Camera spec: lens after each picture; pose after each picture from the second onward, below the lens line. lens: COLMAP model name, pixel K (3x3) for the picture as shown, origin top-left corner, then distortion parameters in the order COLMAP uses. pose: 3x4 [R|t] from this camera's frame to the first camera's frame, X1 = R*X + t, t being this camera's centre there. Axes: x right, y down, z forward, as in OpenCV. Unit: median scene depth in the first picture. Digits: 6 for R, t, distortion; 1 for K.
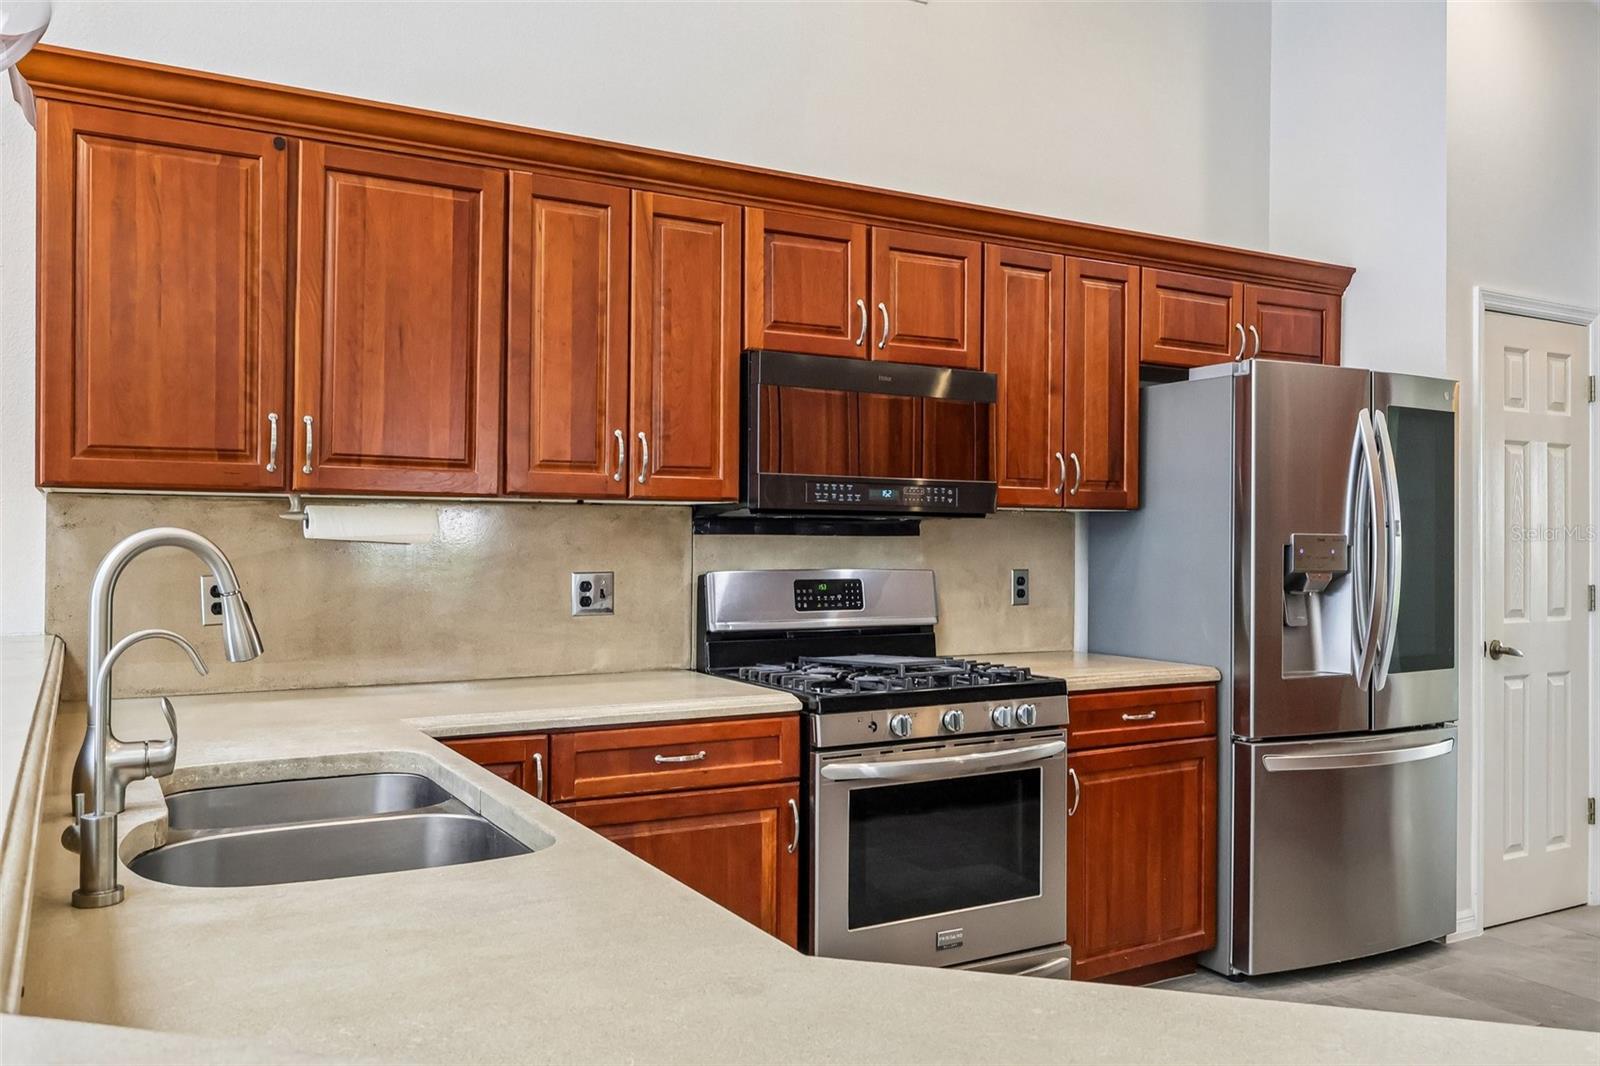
lens RADIAL K [[1250.8, 0, 800.0], [0, 1250.8, 533.0], [0, 0, 1]] dist [0.009653, 0.001827]
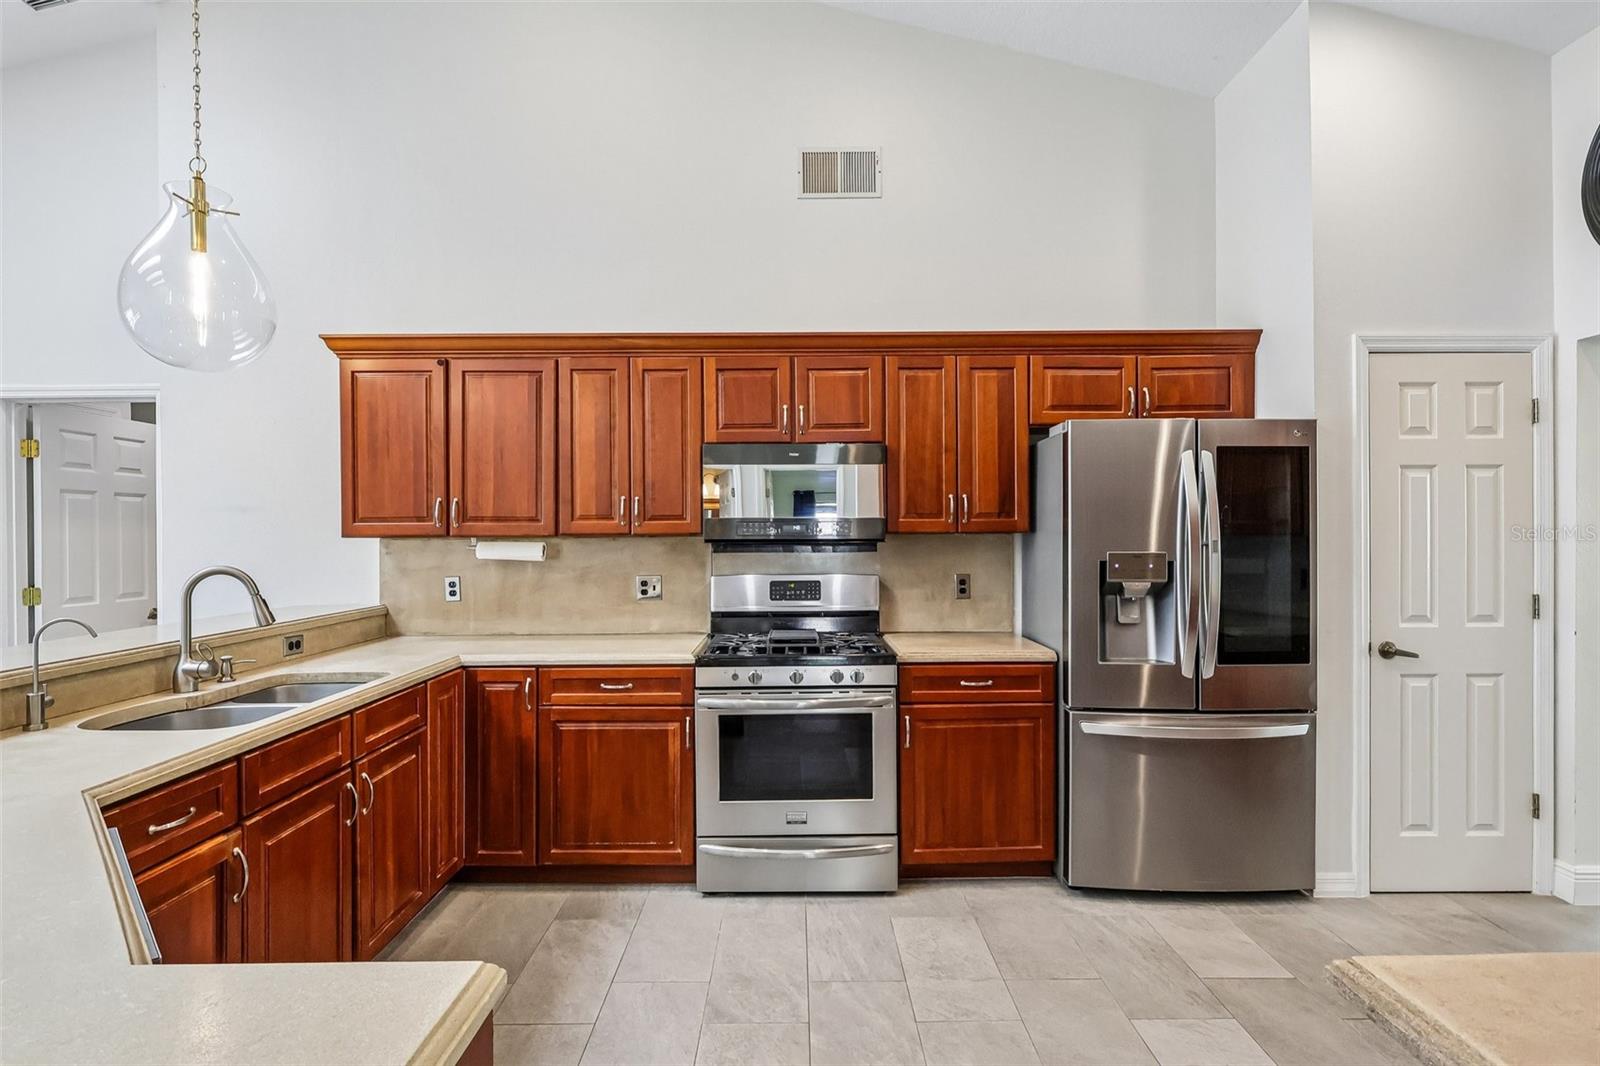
lens RADIAL K [[780.6, 0, 800.0], [0, 780.6, 533.0], [0, 0, 1]] dist [0.002171, 0.000541]
pose [[0.871240, -0.011143, -0.490730, 0.528235], [0.012813, 0.999918, 0.000044, -0.023975], [0.490690, -0.006326, 0.871311, 0.146371]]
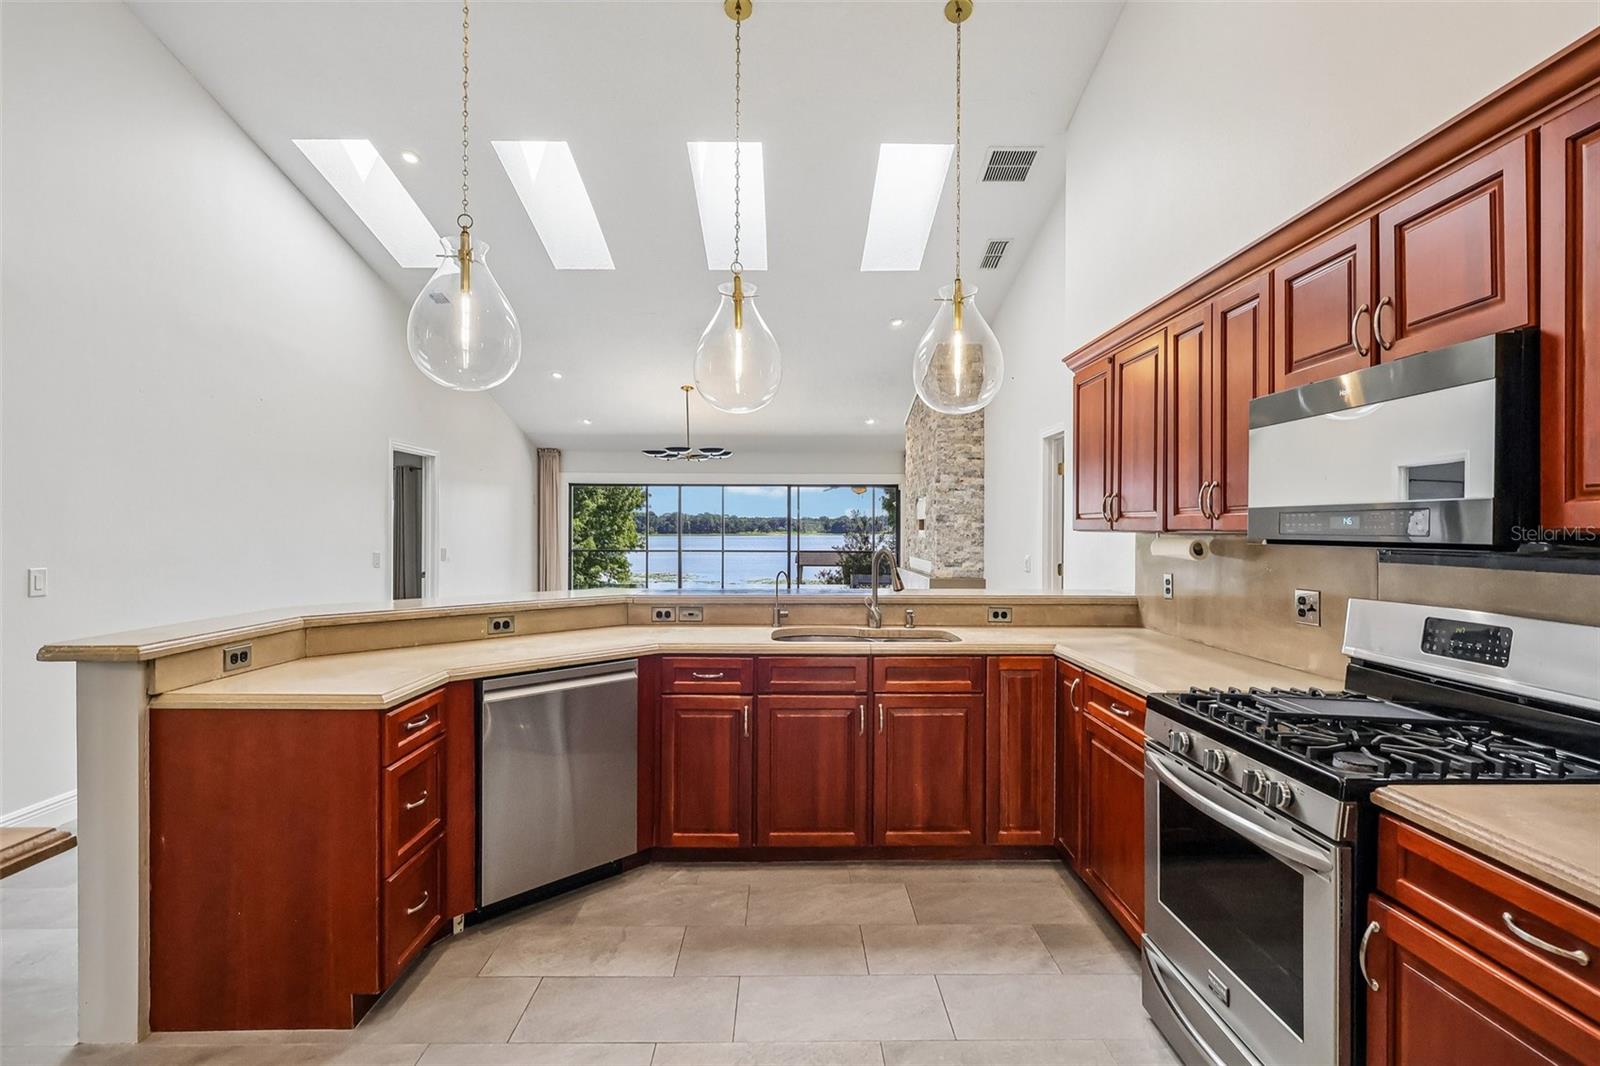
lens RADIAL K [[772.4, 0, 804.5], [0, 772.4, 528.6], [0, 0, 1]] dist [-0.000347, 0.000550]
pose [[-0.477136, -0.007645, -0.878796, 0.701152], [-0.003420, 0.999971, -0.006843, -0.020666], [0.878823, -0.000260, -0.477148, 0.884011]]
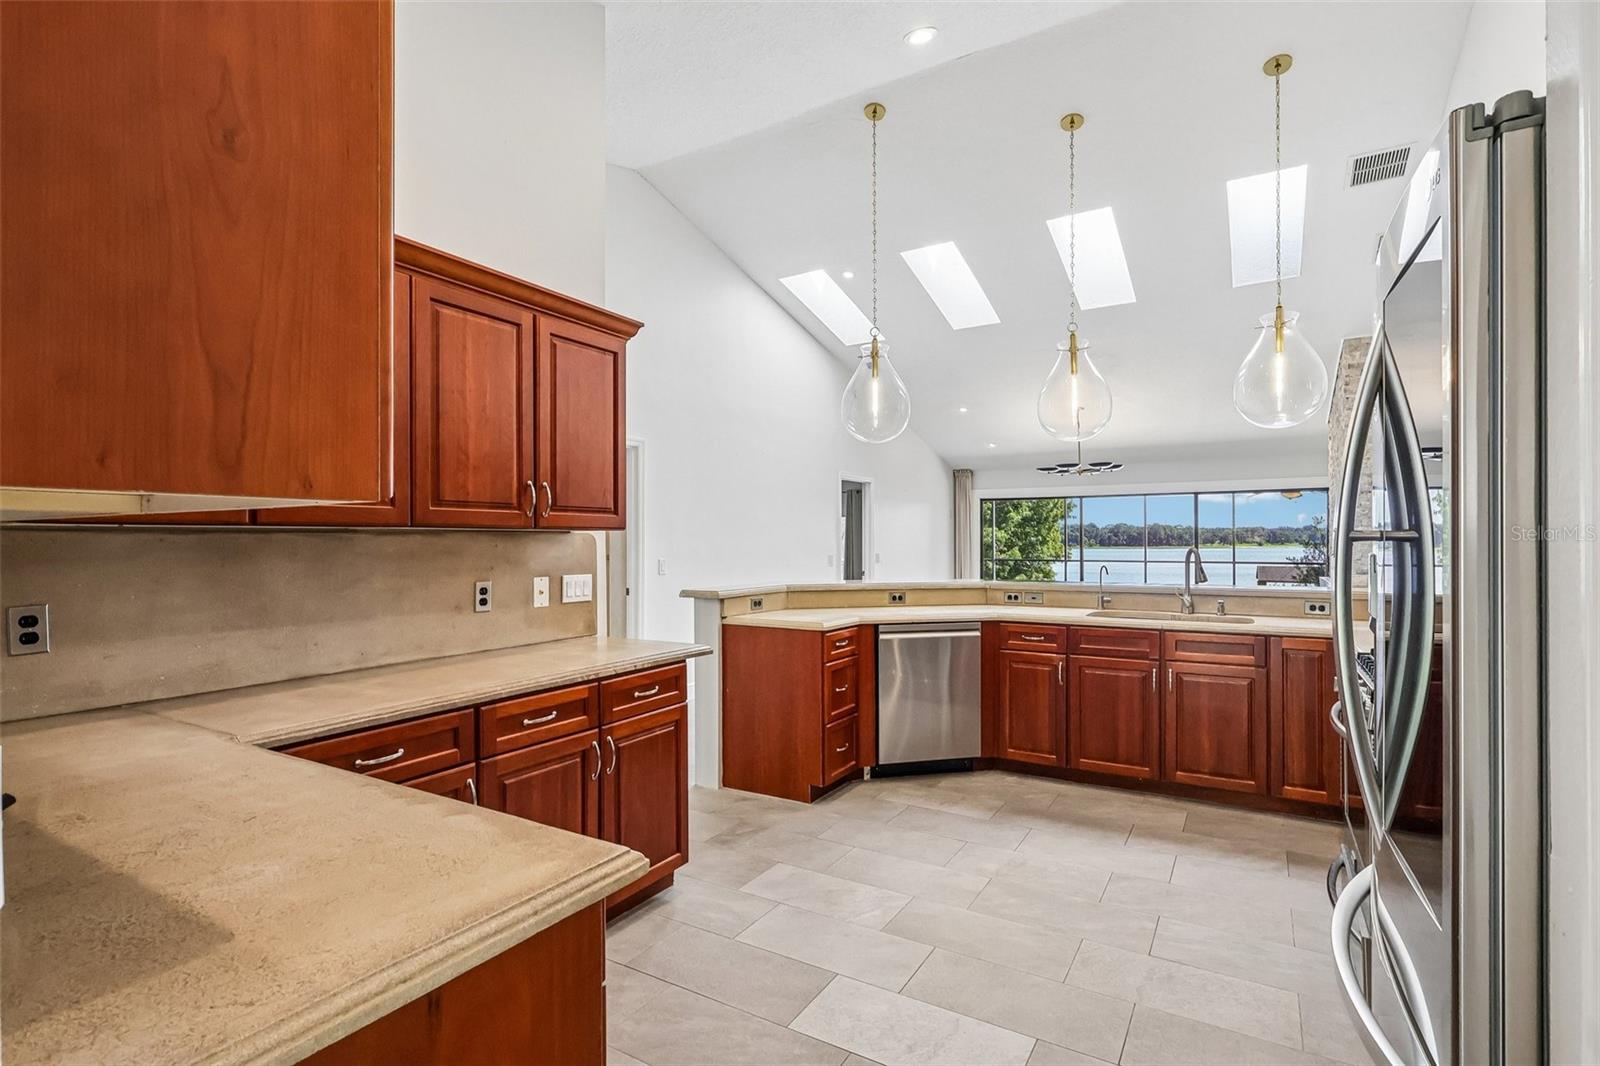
lens RADIAL K [[780.6, 0, 800.0], [0, 780.6, 533.0], [0, 0, 1]] dist [0.002171, 0.000541]
pose [[-0.870792, -0.009143, -0.491567, 0.903850], [-0.001483, 0.999871, -0.015969, -0.004340], [0.491649, -0.013177, -0.870694, 1.260292]]
